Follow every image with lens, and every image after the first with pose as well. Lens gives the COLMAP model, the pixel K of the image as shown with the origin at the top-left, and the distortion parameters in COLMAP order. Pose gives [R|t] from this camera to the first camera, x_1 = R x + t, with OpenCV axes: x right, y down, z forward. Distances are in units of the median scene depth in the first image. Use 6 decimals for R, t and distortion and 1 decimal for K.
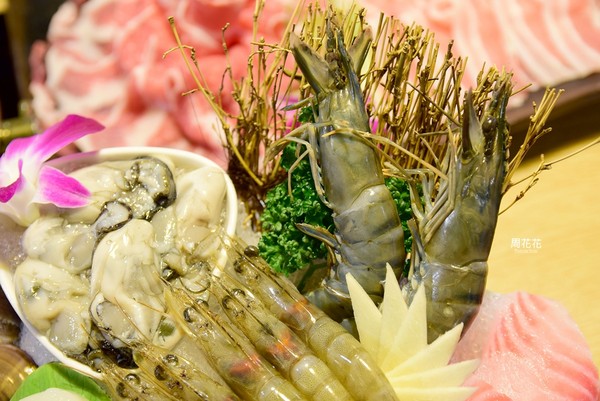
lens RADIAL K [[908.3, 0, 295.9], [0, 908.3, 202.2], [0, 0, 1]] dist [-0.049809, 0.000000]
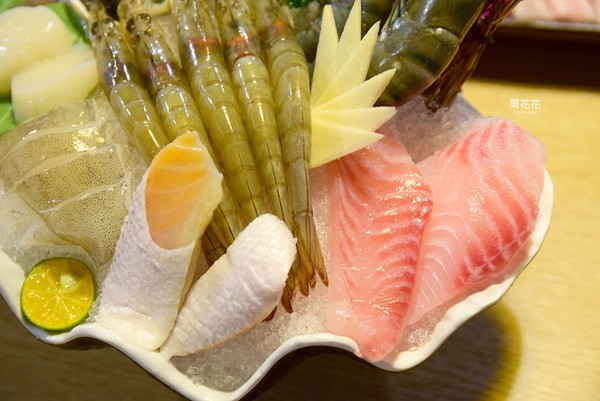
lens RADIAL K [[980.6, 0, 299.6], [0, 980.6, 205.3], [0, 0, 1]] dist [-0.038316, 0.000000]
pose [[0.867382, 0.391253, -0.307522, 0.433806], [-0.404455, 0.914283, 0.022435, 0.260787], [0.289940, 0.104919, 0.951276, -0.013843]]
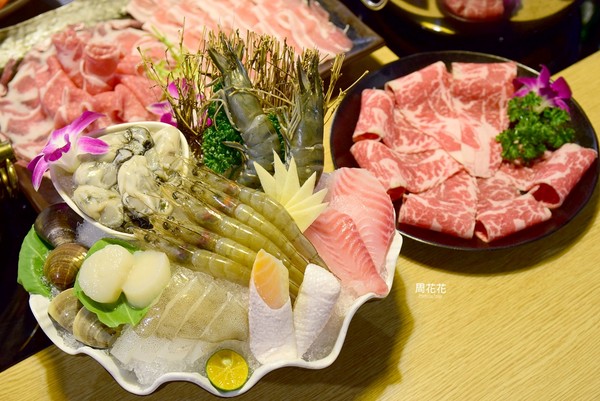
lens RADIAL K [[792.4, 0, 306.2], [0, 792.4, 197.8], [0, 0, 1]] dist [-0.046619, 0.000000]
pose [[0.970636, -0.161599, 0.178188, -0.142215], [0.176309, 0.981846, -0.069959, 0.281413], [-0.163647, 0.099321, 0.981506, -0.640855]]
